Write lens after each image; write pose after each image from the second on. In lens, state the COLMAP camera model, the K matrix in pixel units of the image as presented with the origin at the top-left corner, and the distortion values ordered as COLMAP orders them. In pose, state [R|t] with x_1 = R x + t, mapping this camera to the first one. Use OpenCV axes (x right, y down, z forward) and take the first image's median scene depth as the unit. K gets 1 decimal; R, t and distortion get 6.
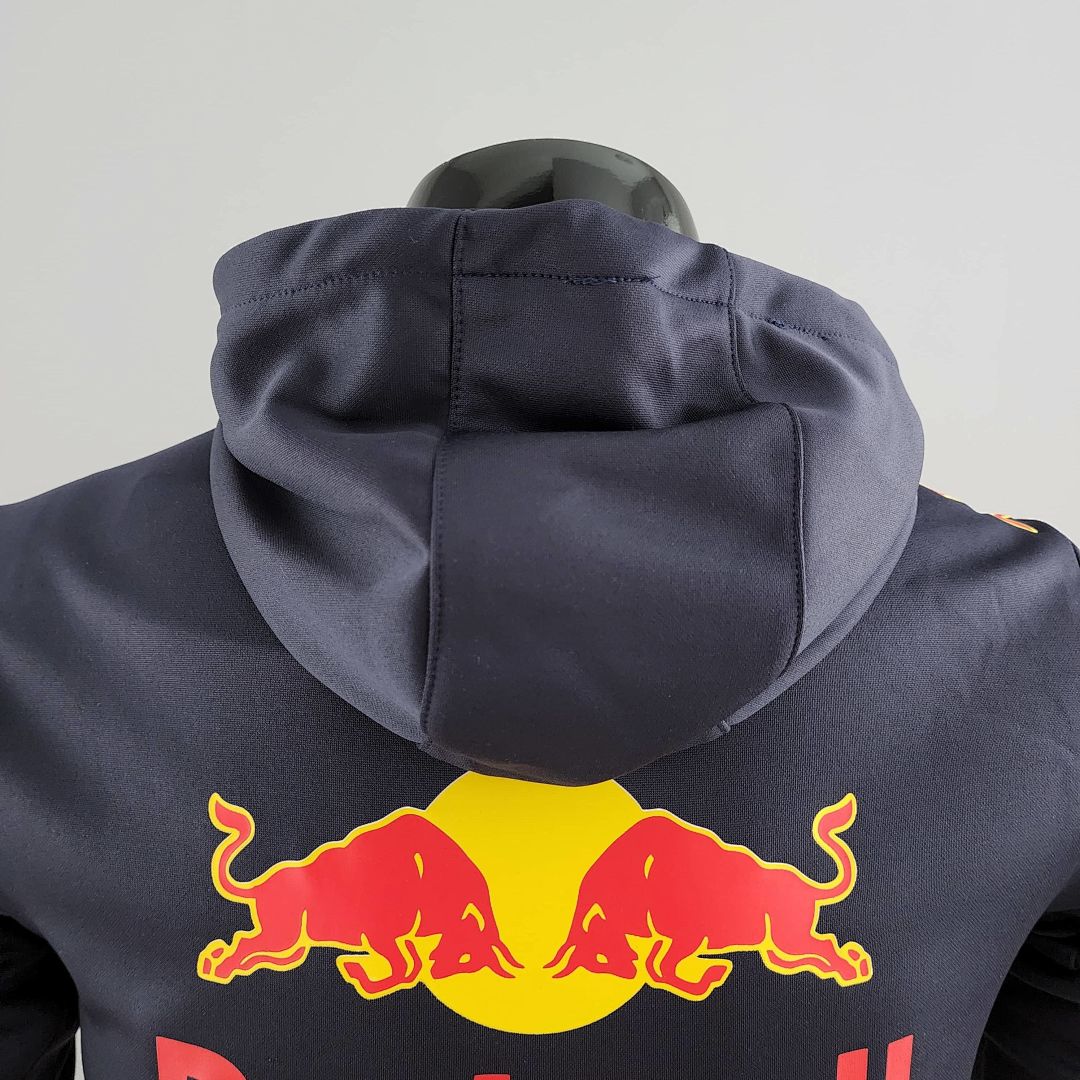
lens RADIAL K [[949.9, 0, 540.0], [0, 949.9, 540.0], [0, 0, 1]] dist [0.110403, -0.216236]
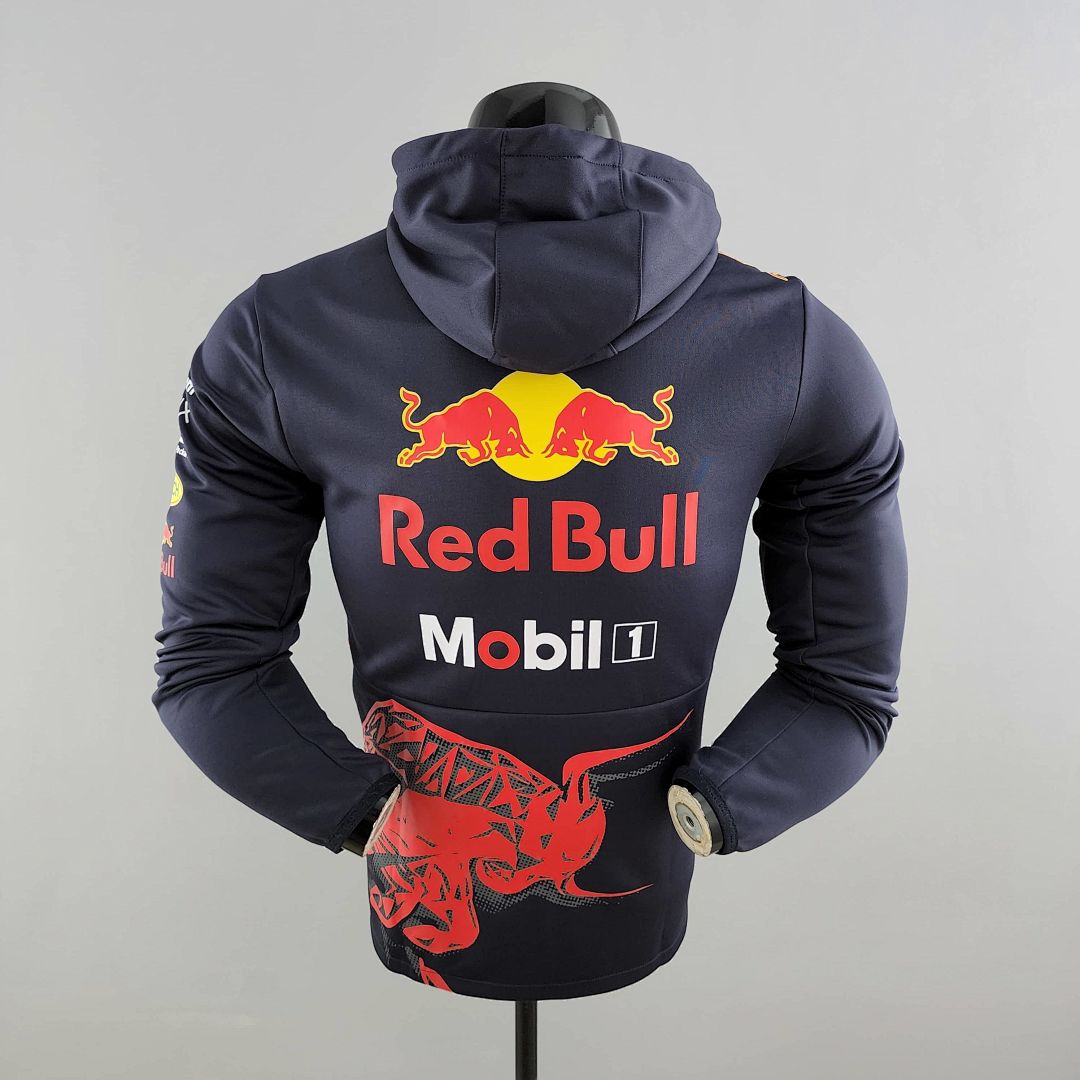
lens RADIAL K [[949.9, 0, 540.0], [0, 949.9, 540.0], [0, 0, 1]] dist [0.110403, -0.216236]
pose [[0.999800, -0.004629, -0.019466, 0.047469], [0.007528, 0.988413, 0.151603, 0.294253], [0.018539, -0.151719, 0.988250, -1.439660]]
